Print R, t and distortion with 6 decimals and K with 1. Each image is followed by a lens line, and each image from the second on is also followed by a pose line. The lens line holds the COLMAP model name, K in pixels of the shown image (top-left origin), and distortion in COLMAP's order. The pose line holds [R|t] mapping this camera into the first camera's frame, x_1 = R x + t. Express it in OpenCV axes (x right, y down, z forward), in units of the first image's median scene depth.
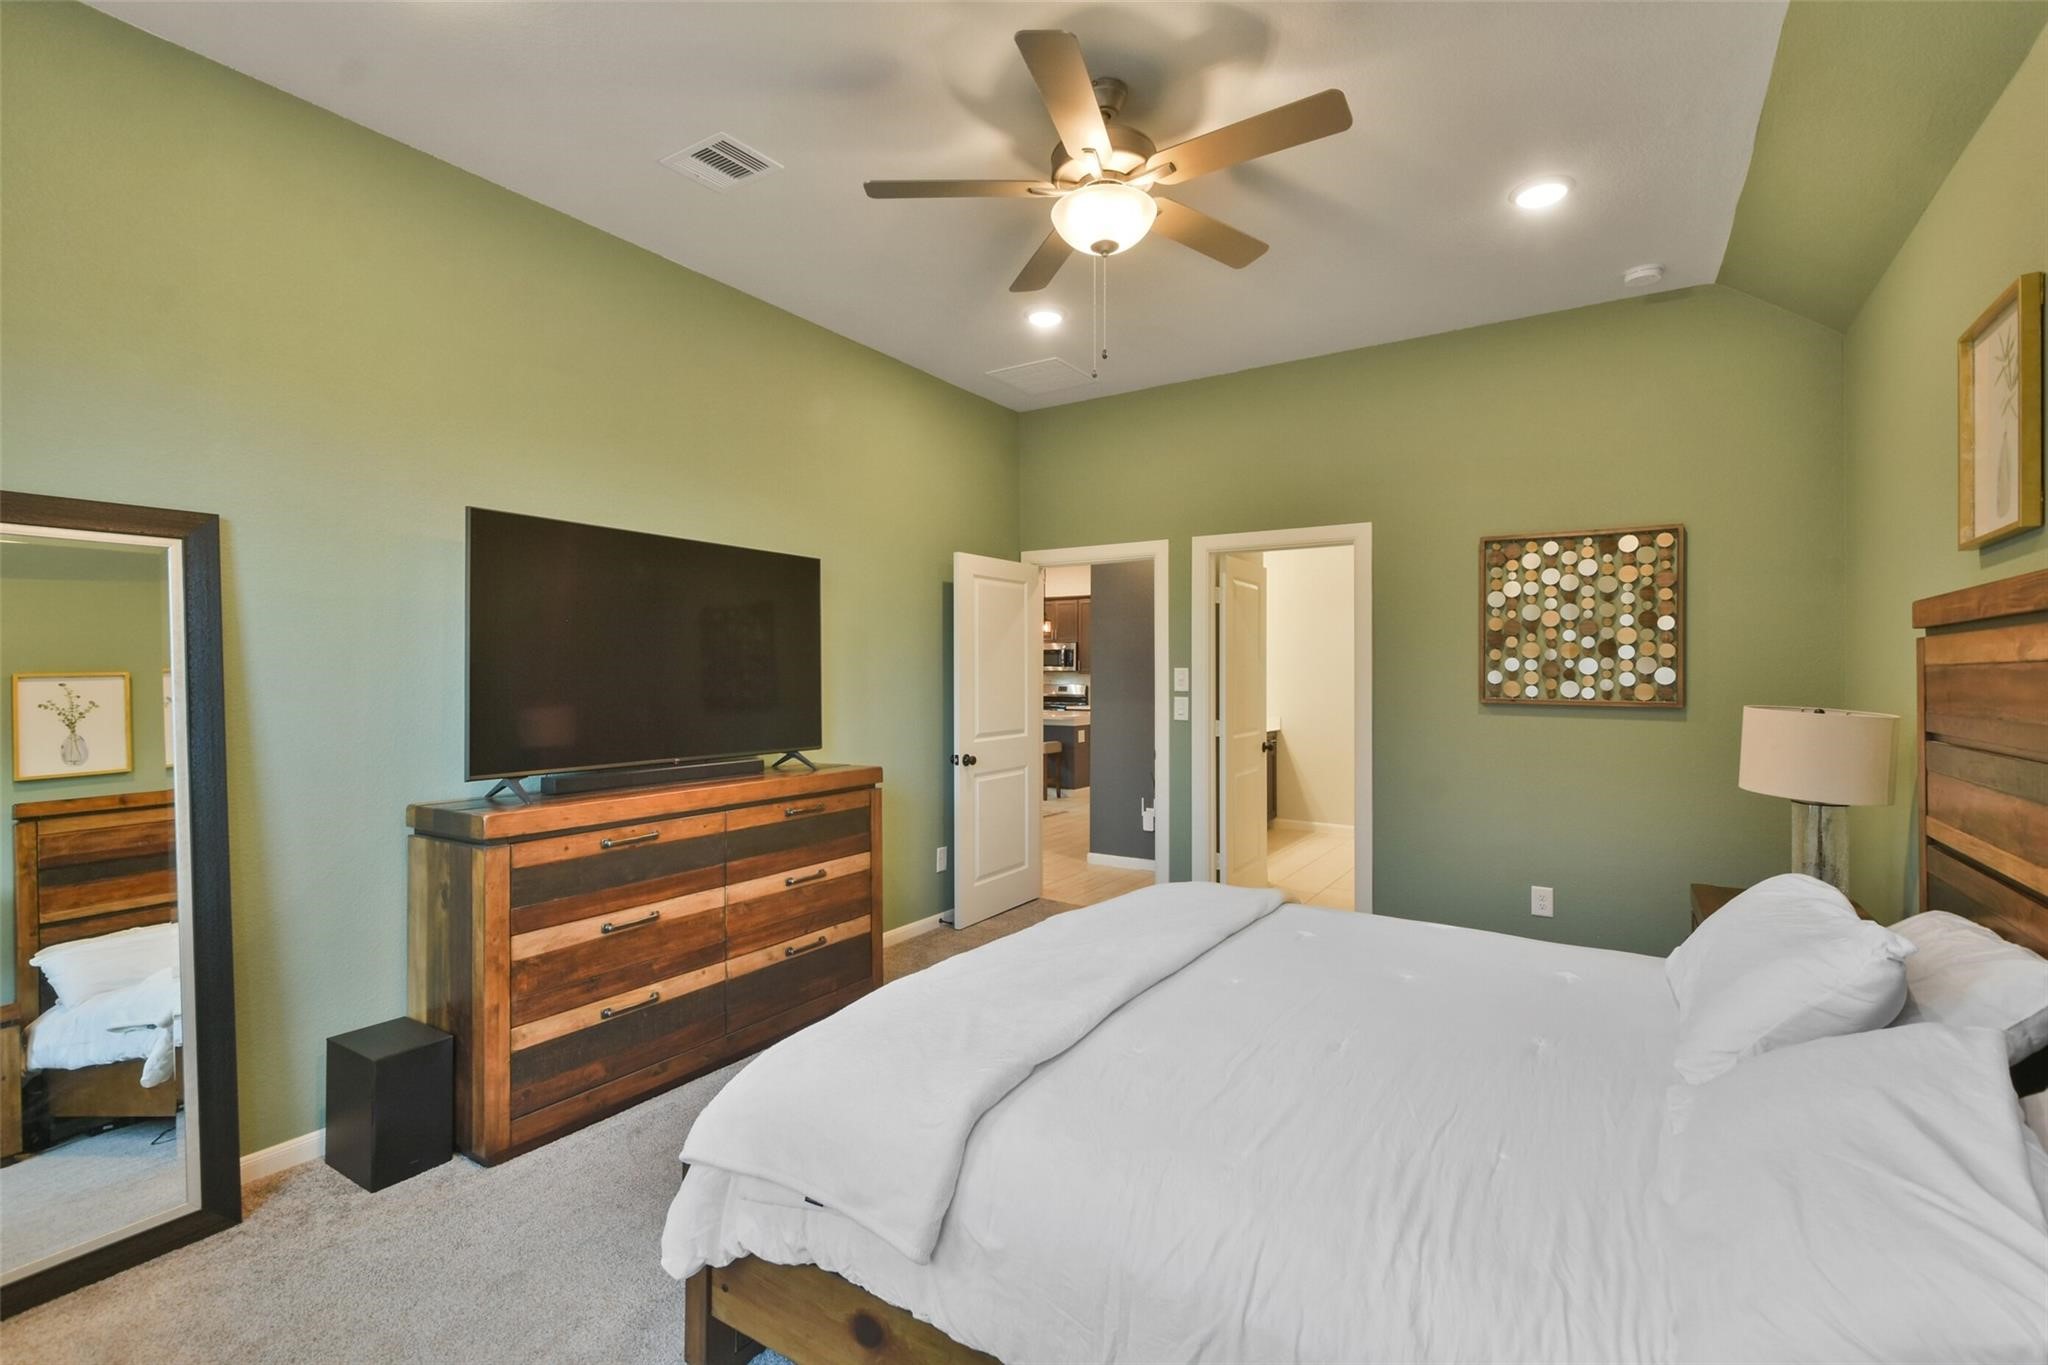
lens RADIAL K [[923.2, 0, 1028.7], [0, 923.2, 686.3], [0, 0, 1]] dist [0.001566, -0.001488]
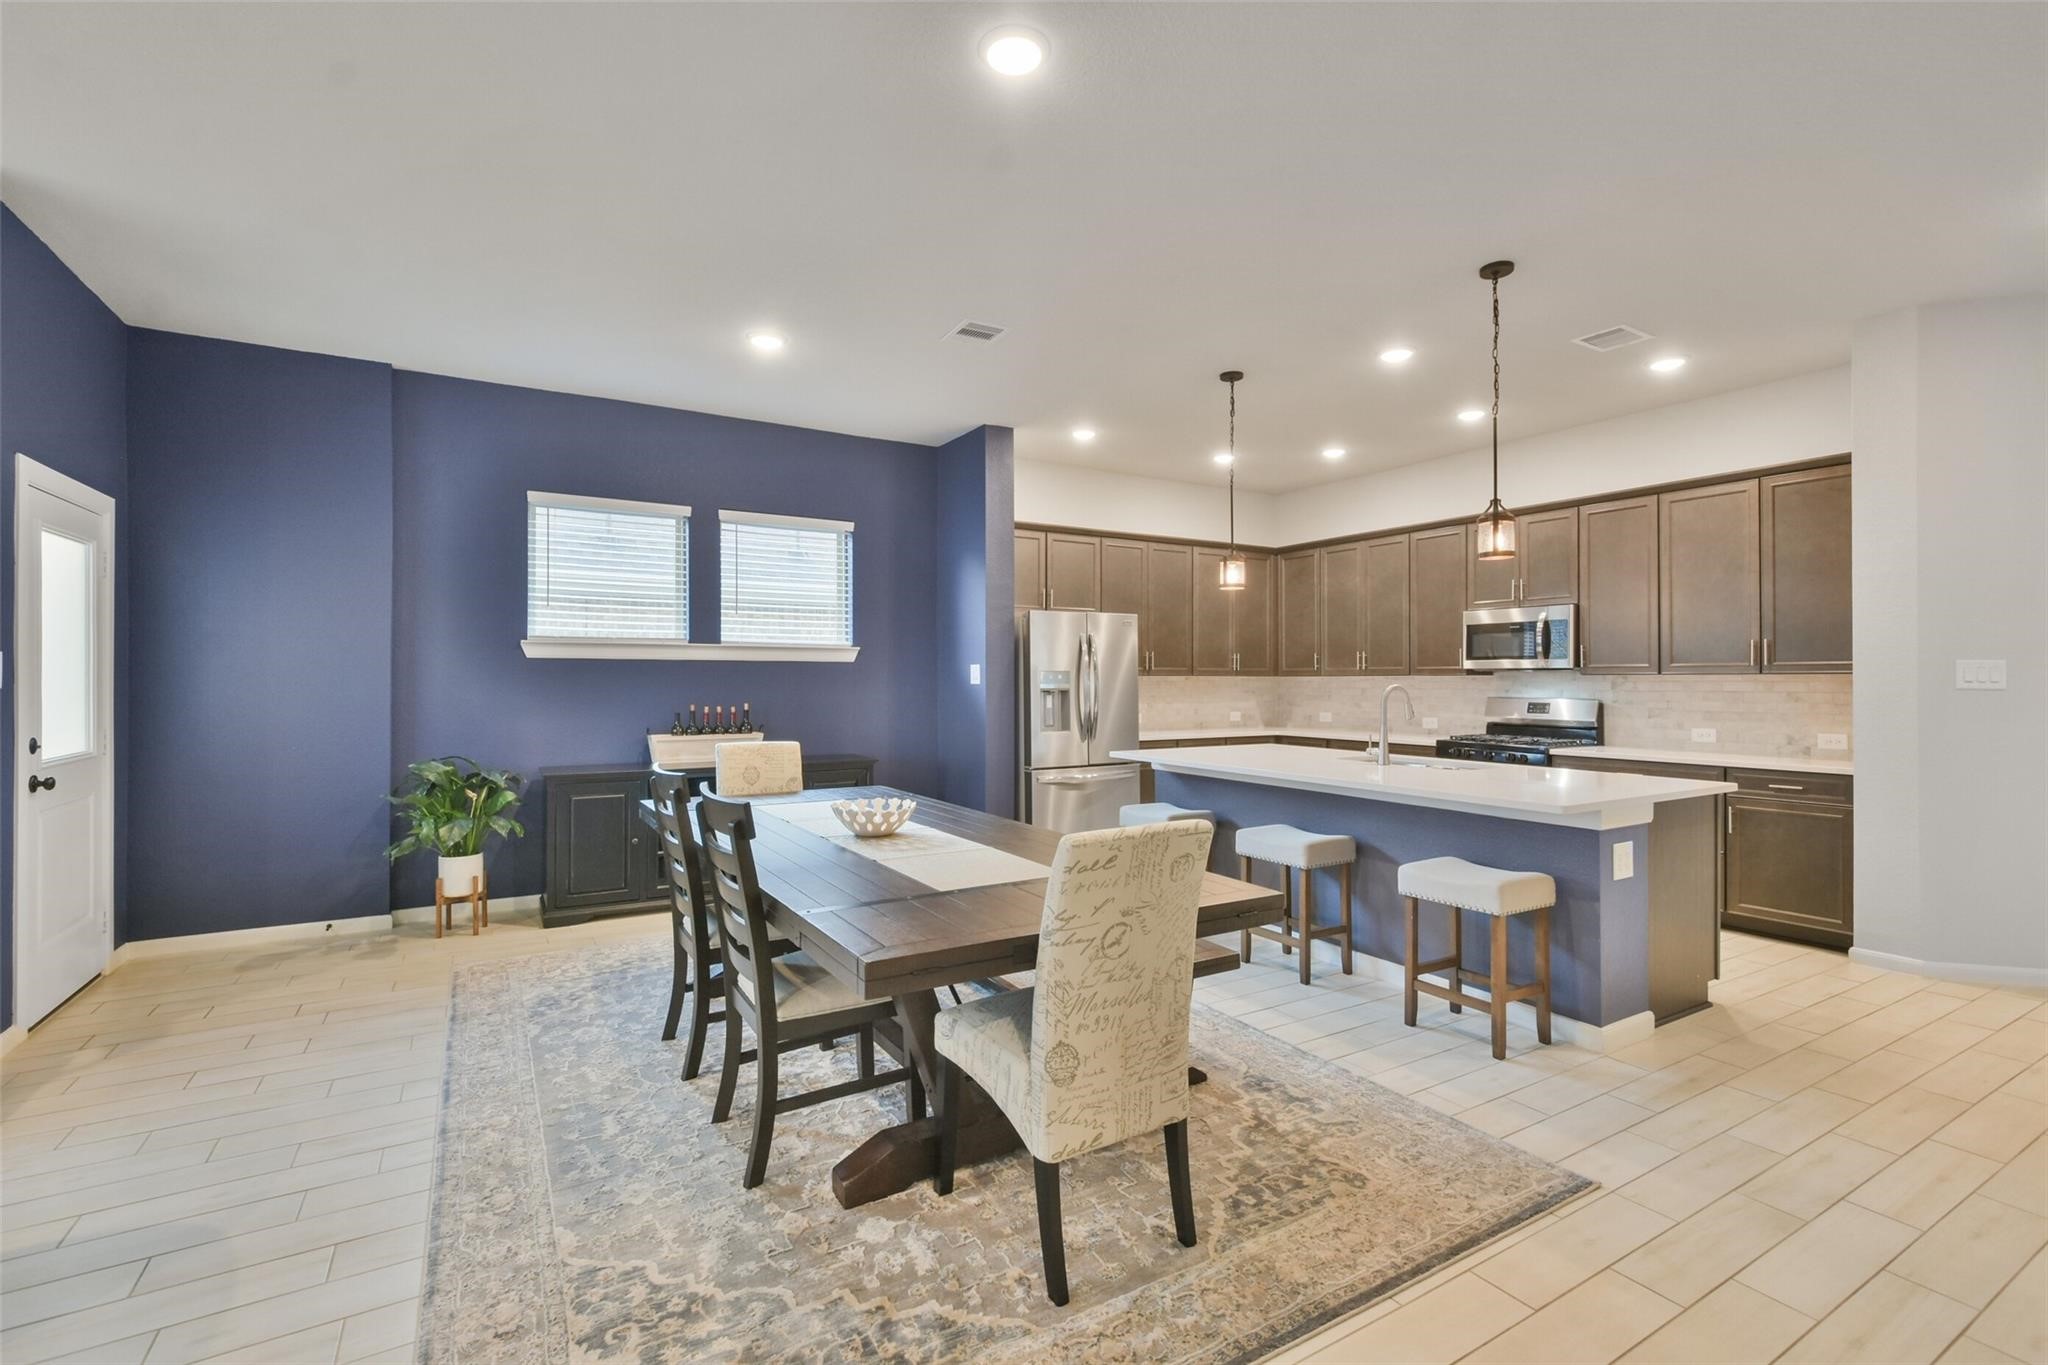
lens RADIAL K [[923.2, 0, 1022.0], [0, 923.2, 672.4], [0, 0, 1]] dist [0.001566, -0.001488]
pose [[0.902345, -0.012796, -0.430824, 0.004092], [0.007173, 0.999867, -0.014673, -0.010159], [0.430954, 0.010150, 0.902317, 0.491920]]
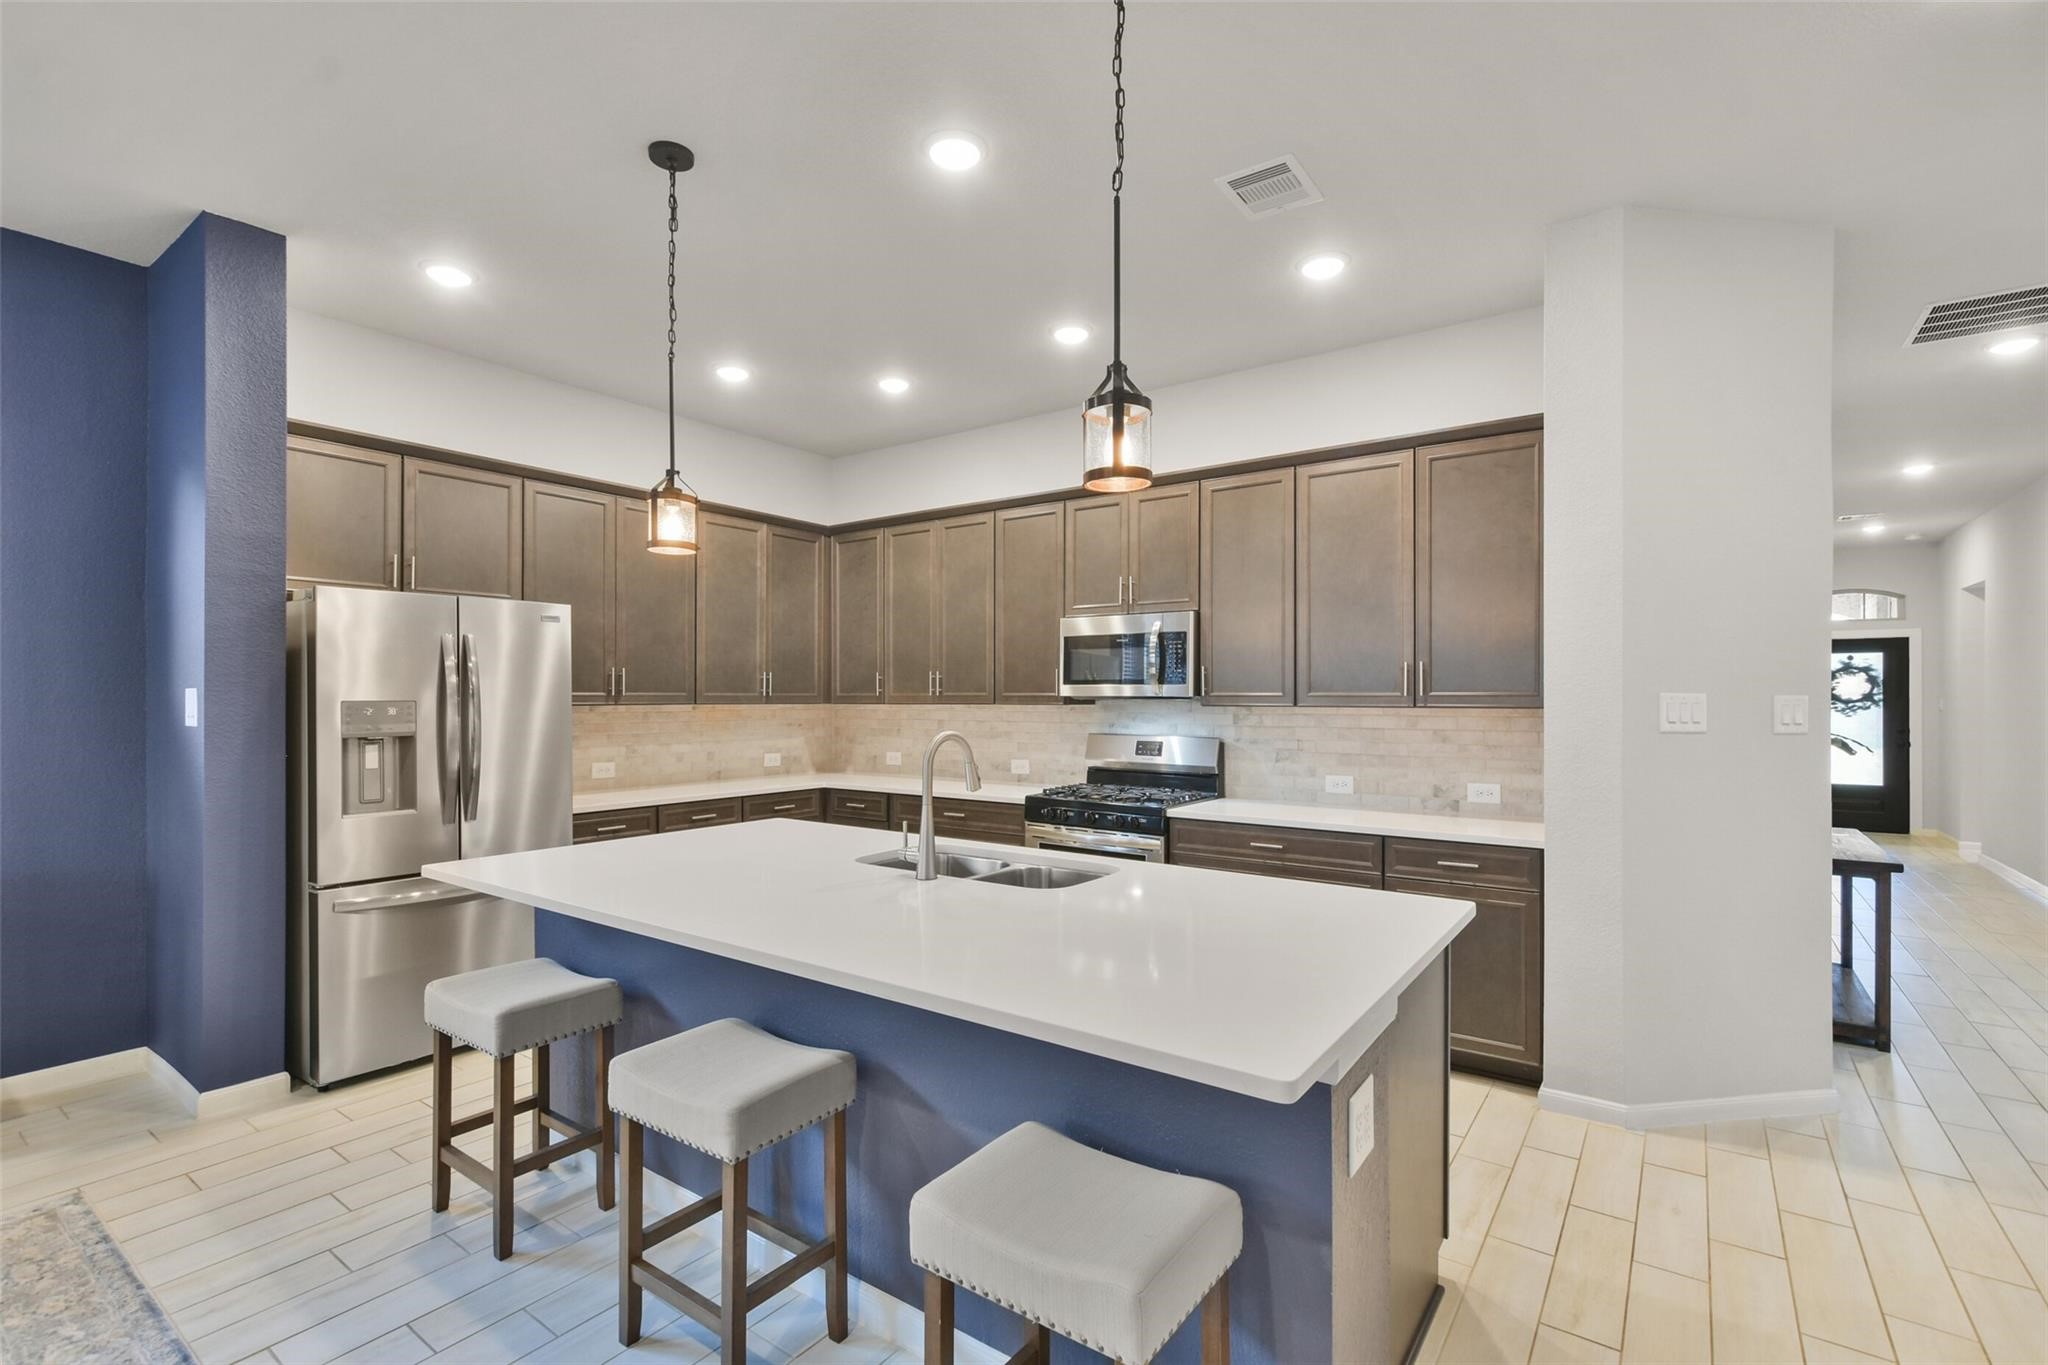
lens RADIAL K [[923.2, 0, 1025.8], [0, 923.2, 694.5], [0, 0, 1]] dist [0.001566, -0.001488]
pose [[0.999213, -0.008749, -0.038690, 0.004916], [0.008491, 0.999941, -0.006813, -0.015861], [0.038747, 0.006479, 0.999228, 0.668382]]
